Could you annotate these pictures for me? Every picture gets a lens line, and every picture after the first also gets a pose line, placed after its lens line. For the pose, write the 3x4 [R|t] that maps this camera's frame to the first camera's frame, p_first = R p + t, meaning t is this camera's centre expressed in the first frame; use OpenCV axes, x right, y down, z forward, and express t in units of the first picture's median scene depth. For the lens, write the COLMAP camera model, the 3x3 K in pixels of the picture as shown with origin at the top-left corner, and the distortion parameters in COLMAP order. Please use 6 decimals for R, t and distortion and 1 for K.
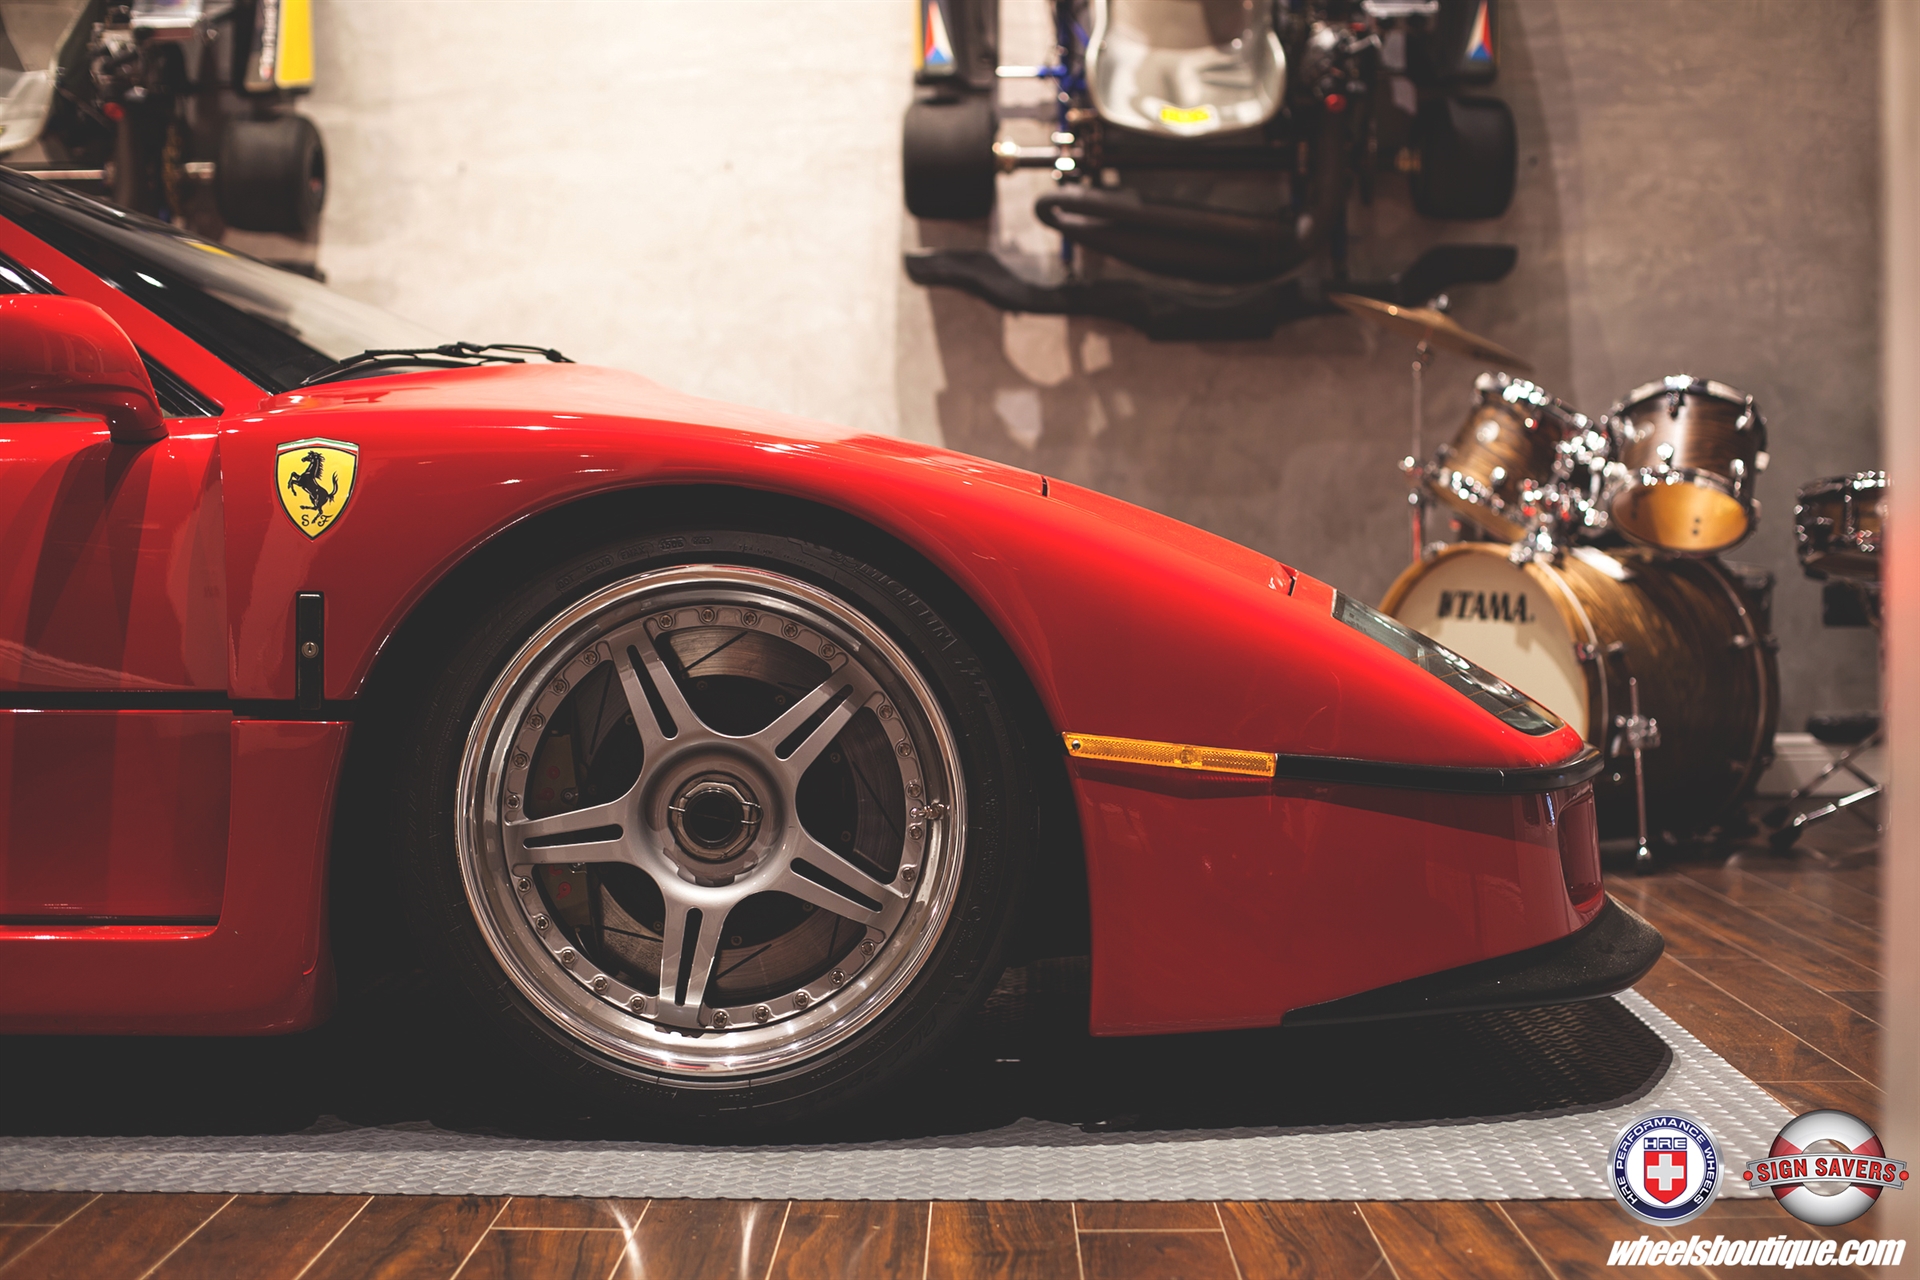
lens RADIAL K [[2956.4, 0, 960.0], [0, 2956.4, 640.0], [0, 0, 1]] dist [-0.134924, 0.001386]
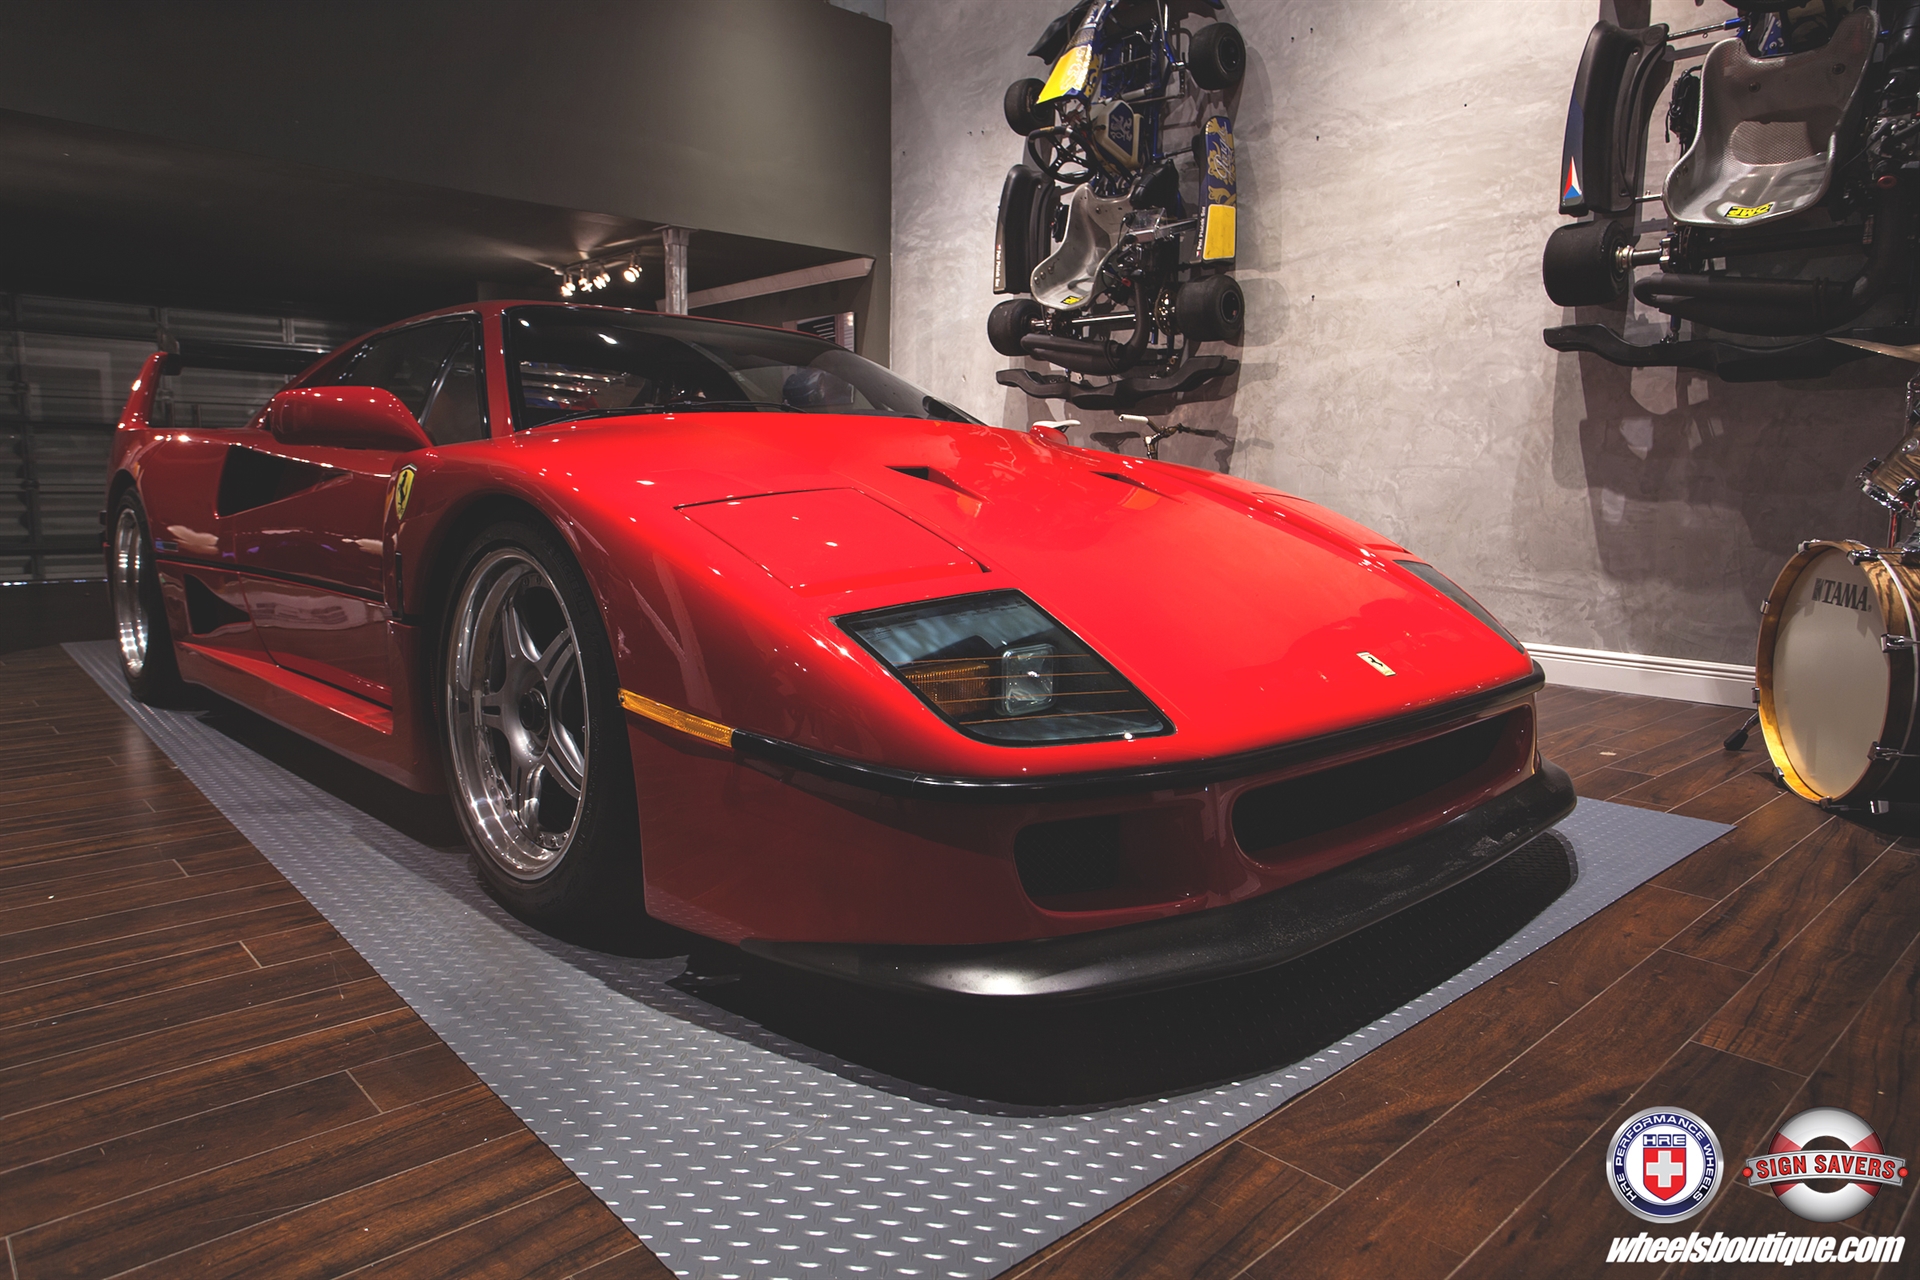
lens RADIAL K [[1220.6, 0, 960.0], [0, 1220.6, 640.0], [0, 0, 1]] dist [-0.047435, 0.036459]
pose [[0.681846, 0.108225, -0.723445, 0.523361], [-0.043124, 0.993222, 0.107939, -0.054180], [0.730223, -0.042400, 0.681892, 0.729157]]
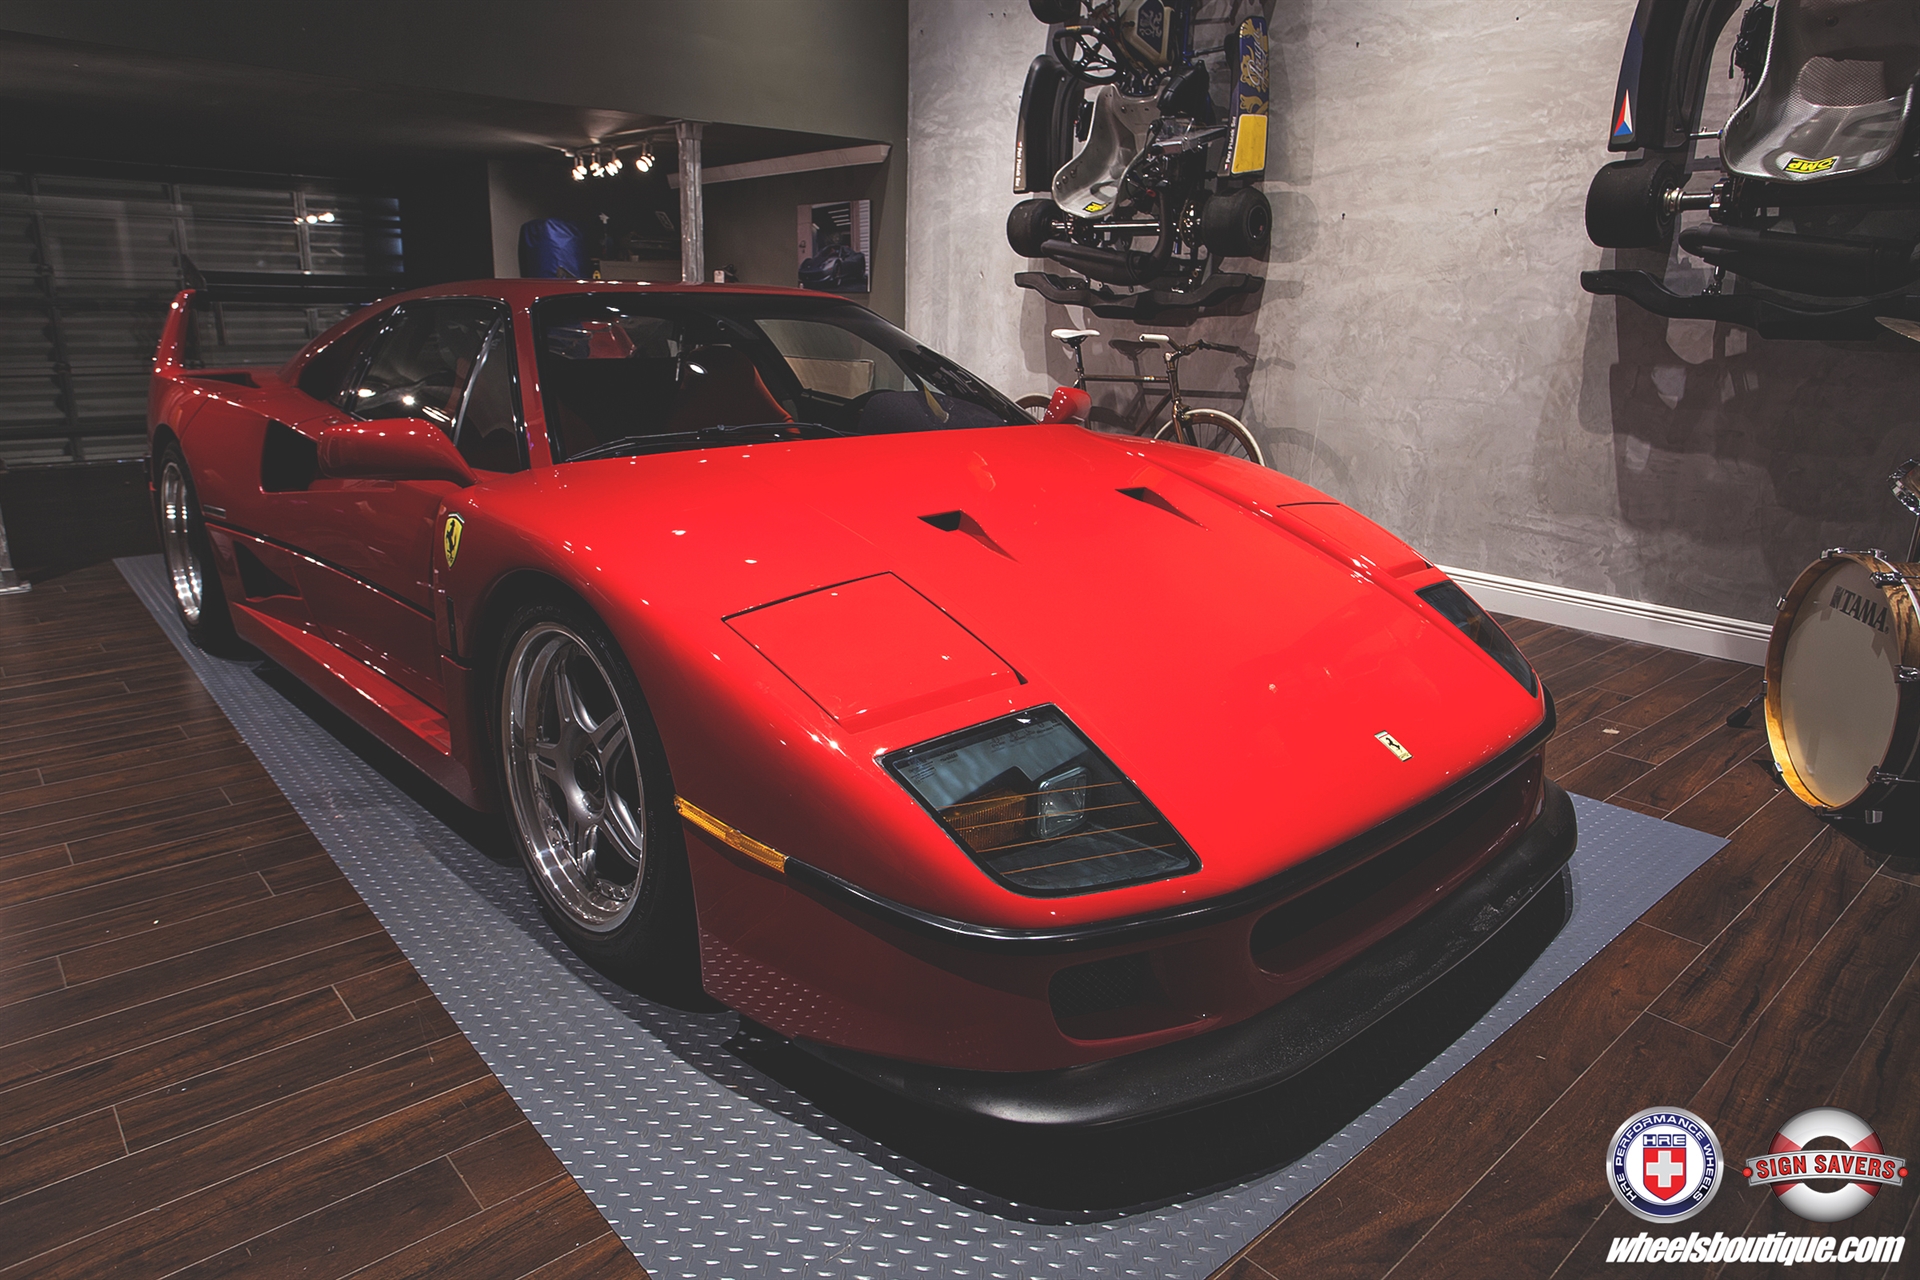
lens RADIAL K [[1199.7, 0, 930.8], [0, 1199.7, 634.8], [0, 0, 1]] dist [-0.044309, 0.029917]
pose [[0.659410, 0.217640, -0.719591, 0.501870], [-0.046383, 0.967133, 0.250006, -0.188009], [0.750352, -0.131479, 0.647831, 0.720306]]
